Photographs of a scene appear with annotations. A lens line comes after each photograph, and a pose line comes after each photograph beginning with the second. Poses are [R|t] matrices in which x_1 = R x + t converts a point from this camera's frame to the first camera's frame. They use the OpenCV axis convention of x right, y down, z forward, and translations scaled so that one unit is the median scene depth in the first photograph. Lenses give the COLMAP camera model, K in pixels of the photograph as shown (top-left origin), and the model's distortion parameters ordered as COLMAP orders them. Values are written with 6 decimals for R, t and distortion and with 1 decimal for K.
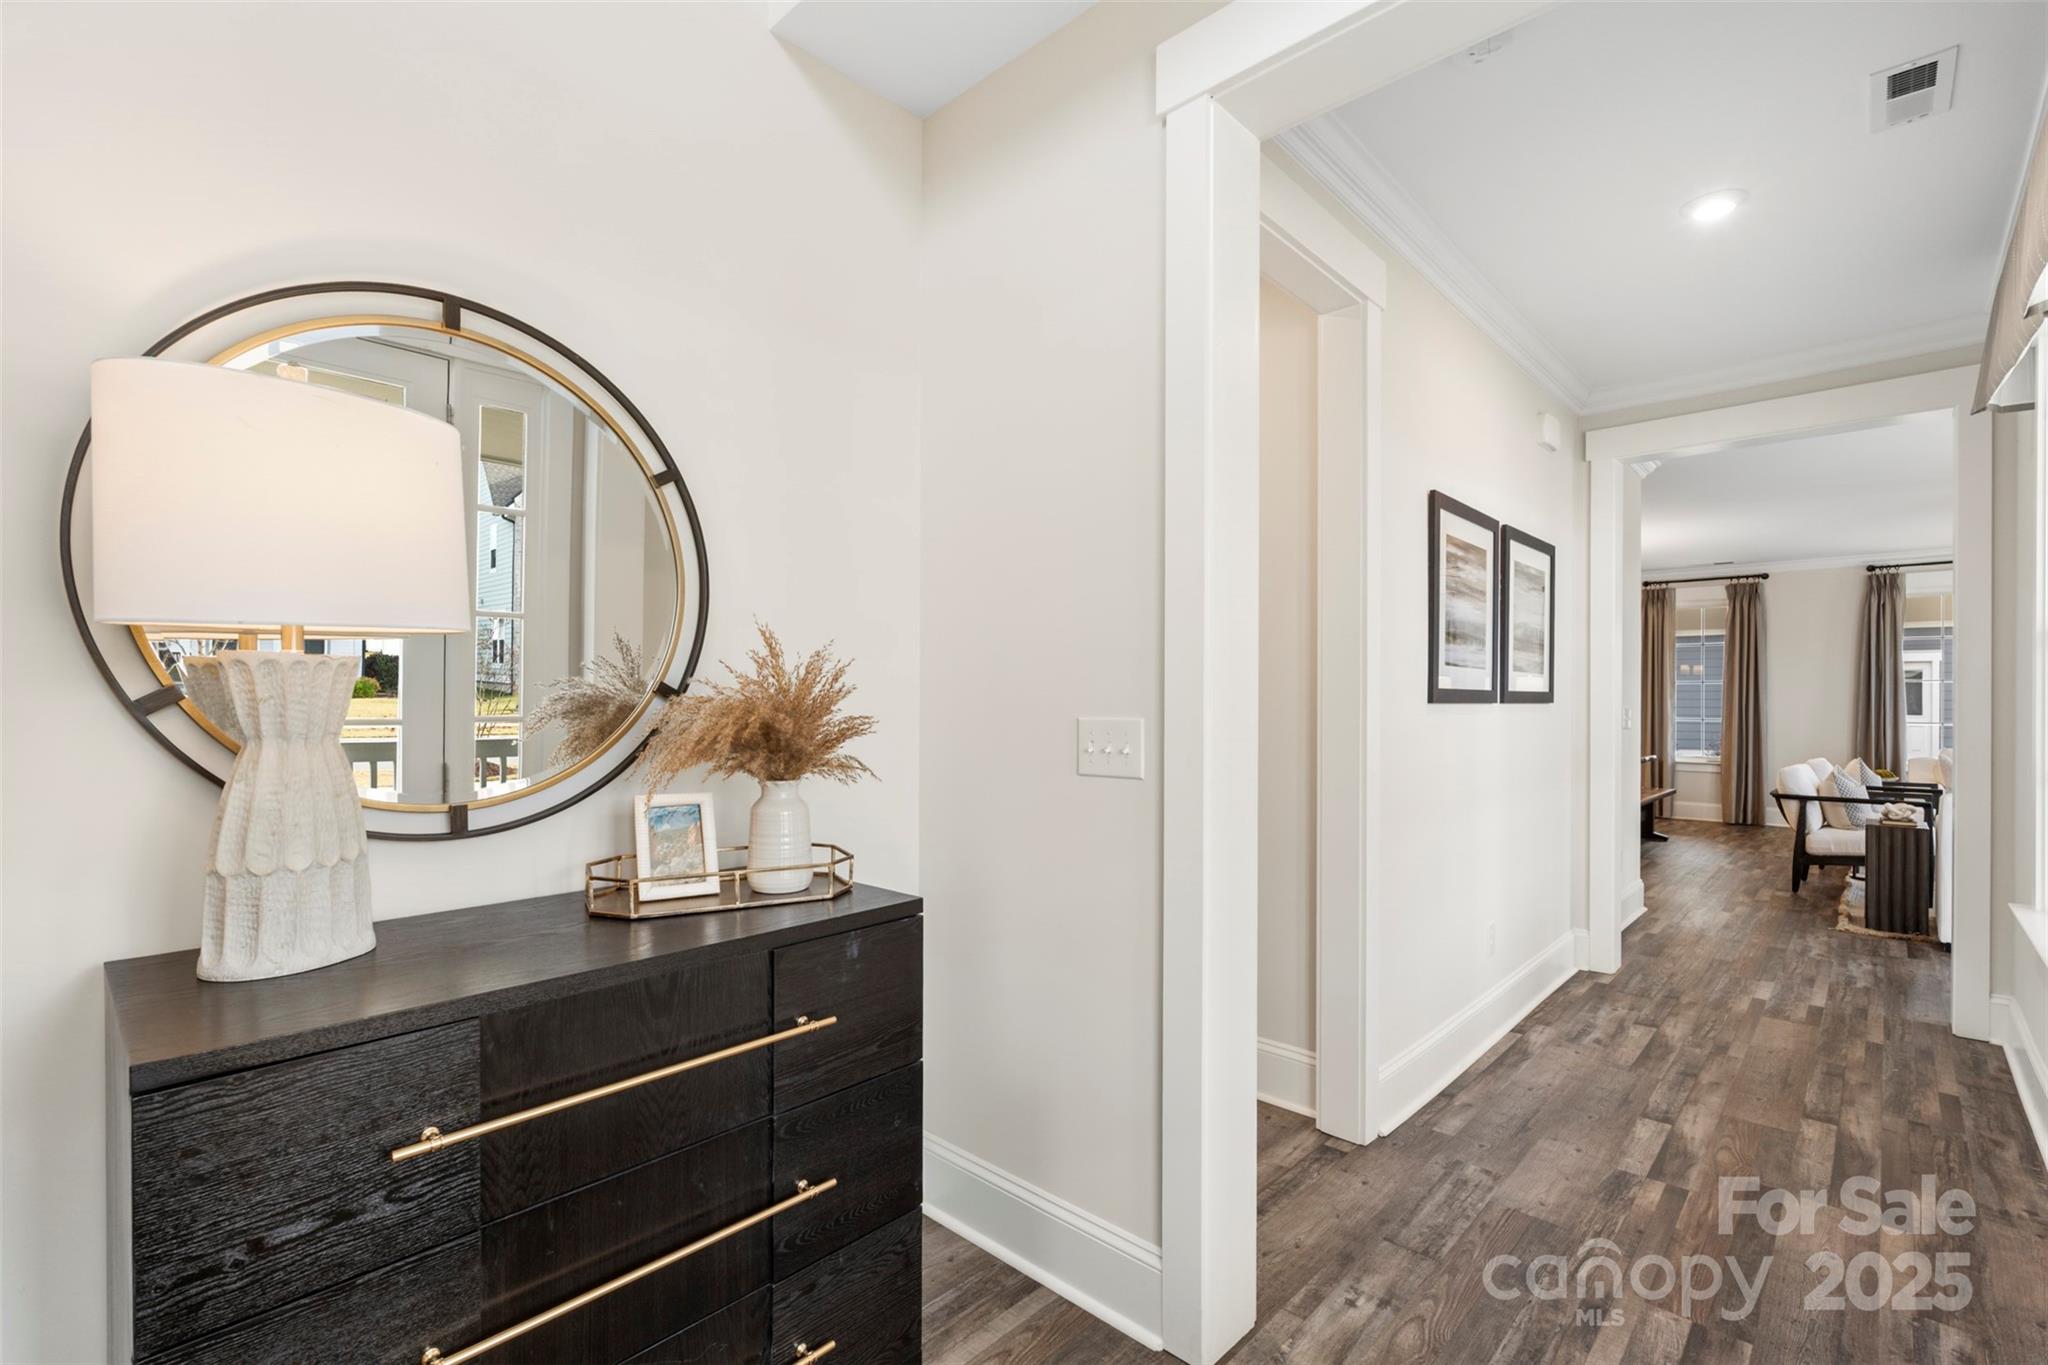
lens RADIAL K [[909.4, 0, 1042.0], [0, 909.4, 689.9], [0, 0, 1]] dist [-0.006125, -0.000131]
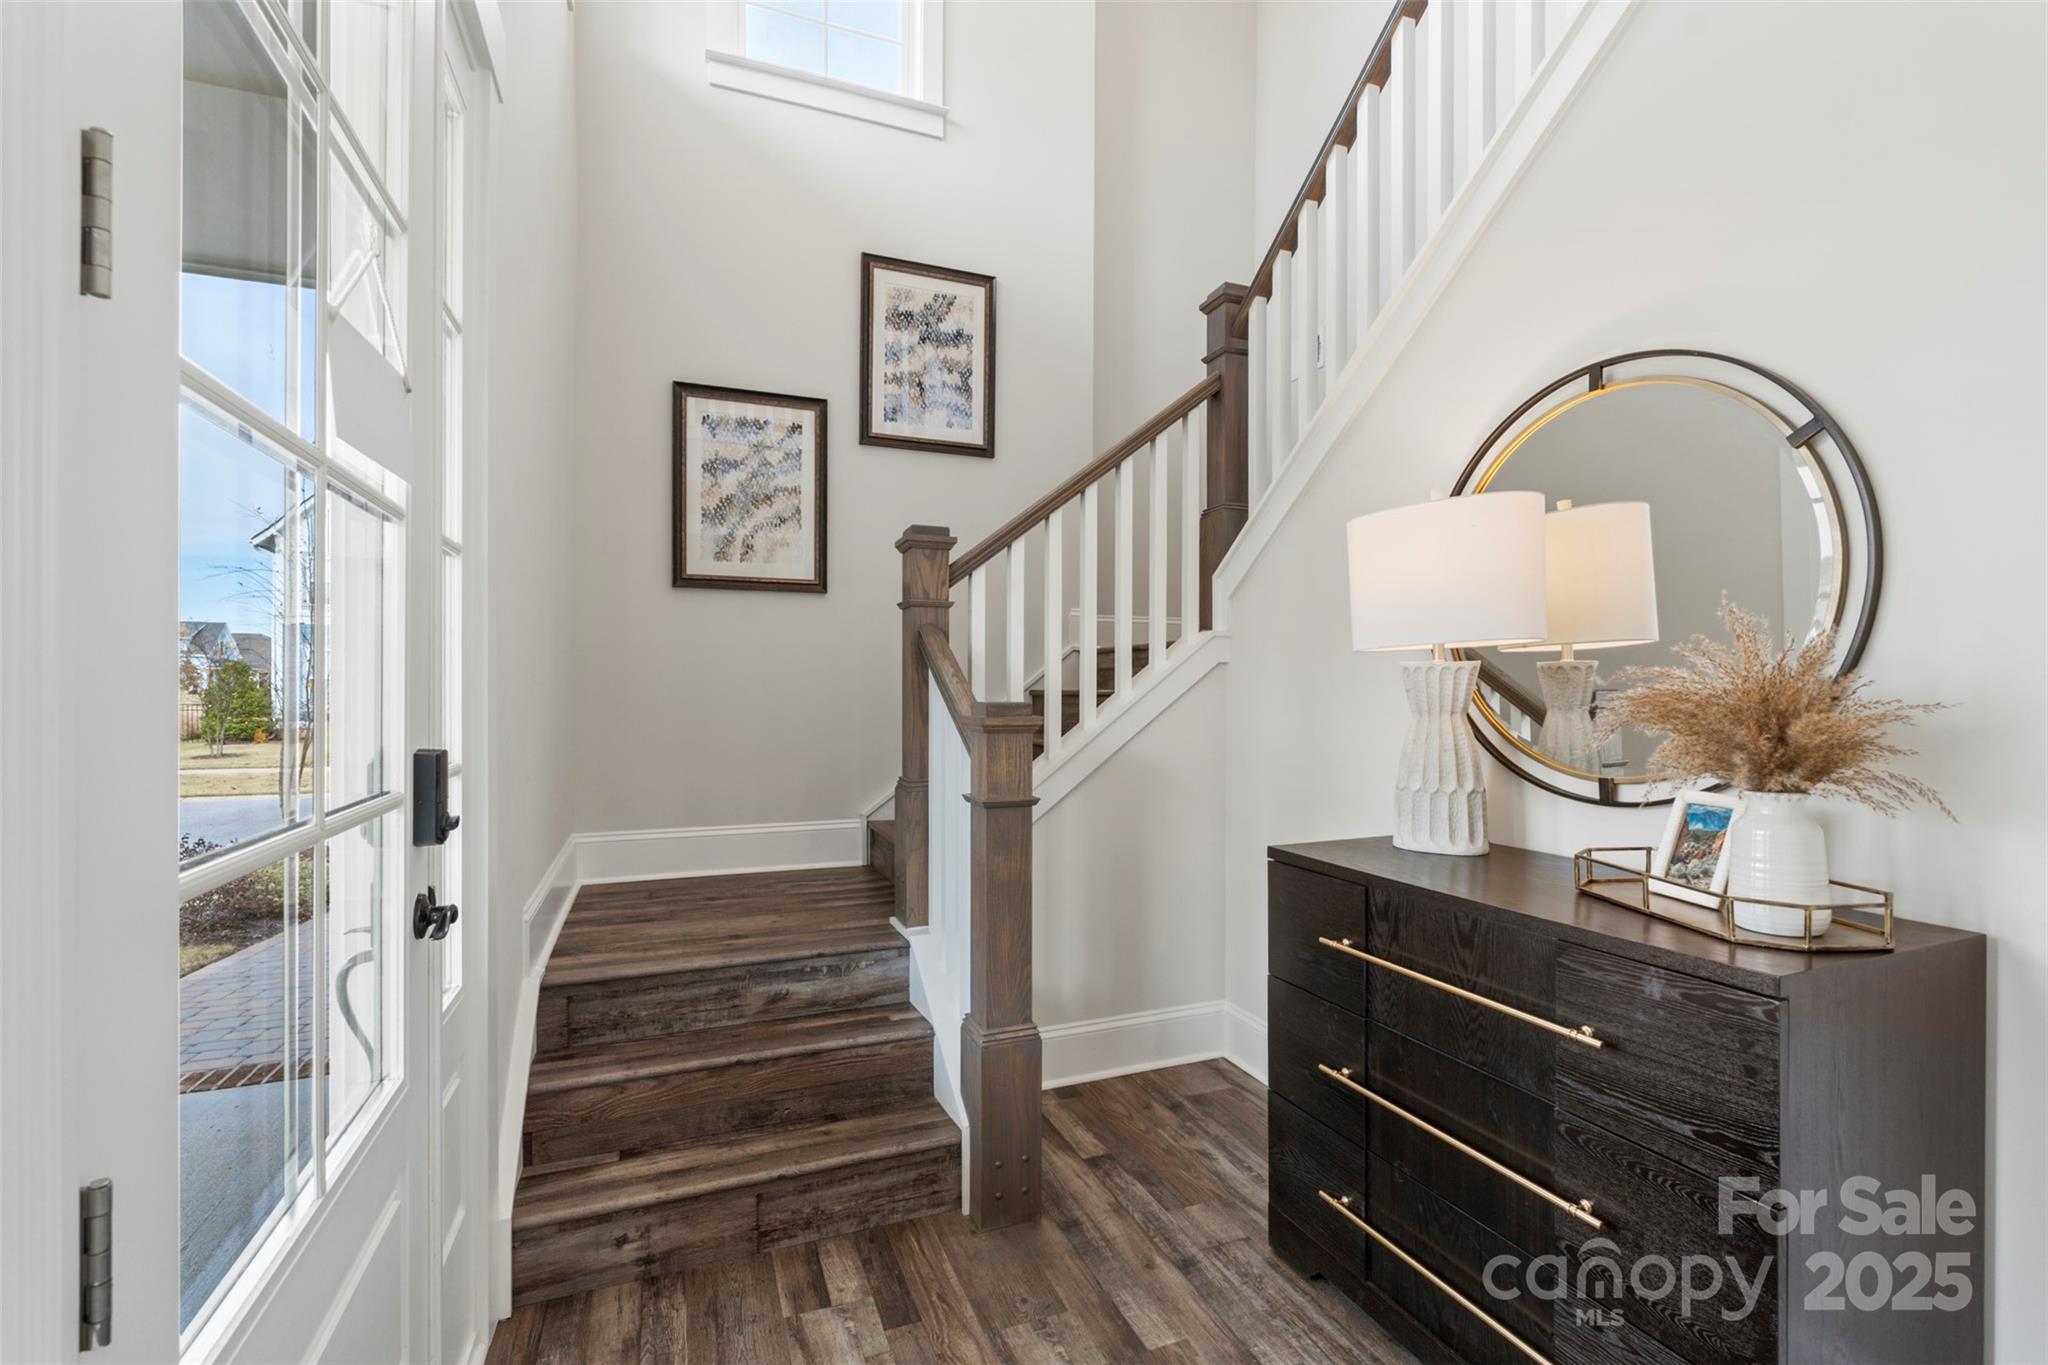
lens RADIAL K [[909.4, 0, 1042.0], [0, 909.4, 689.9], [0, 0, 1]] dist [-0.006125, -0.000131]
pose [[-0.428032, -0.000366, -0.903764, 0.801980], [0.007382, 0.999965, -0.003901, 0.008422], [0.903734, -0.008342, -0.428014, 0.863684]]
